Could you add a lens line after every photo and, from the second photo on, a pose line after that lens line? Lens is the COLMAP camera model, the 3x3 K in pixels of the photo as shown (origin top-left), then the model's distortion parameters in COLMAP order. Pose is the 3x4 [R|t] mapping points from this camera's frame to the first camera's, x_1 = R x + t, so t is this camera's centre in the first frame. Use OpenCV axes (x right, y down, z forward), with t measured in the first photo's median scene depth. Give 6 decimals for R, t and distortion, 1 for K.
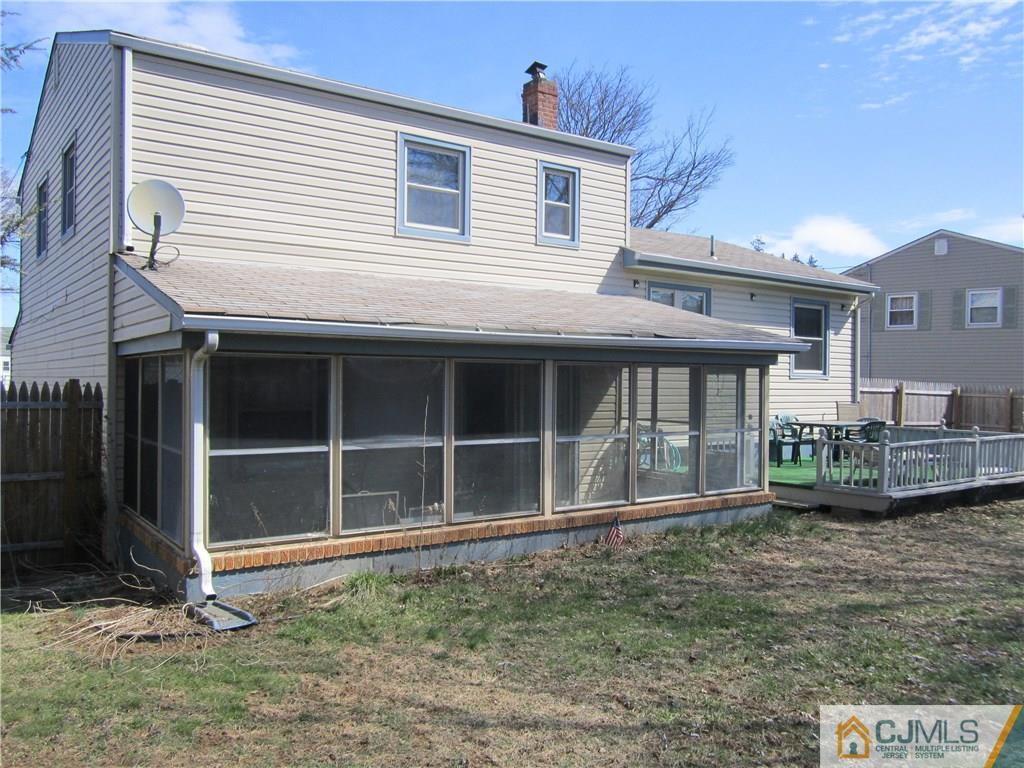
lens RADIAL K [[843.2, 0, 512.0], [0, 843.2, 384.0], [0, 0, 1]] dist [-0.051393, 0.037578]
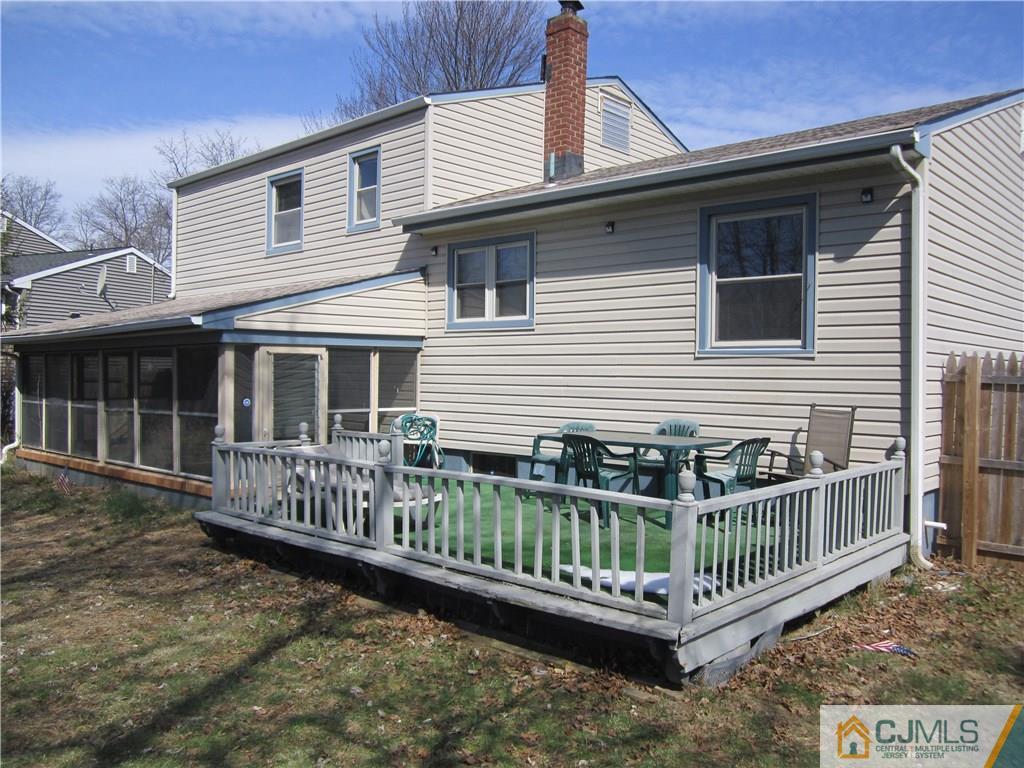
lens RADIAL K [[843.2, 0, 512.0], [0, 843.2, 384.0], [0, 0, 1]] dist [-0.051393, 0.037578]
pose [[0.193082, 0.006132, -0.981163, 0.879730], [-0.006801, 0.999965, 0.004911, 0.008531], [0.981159, 0.005725, 0.193117, 0.811052]]
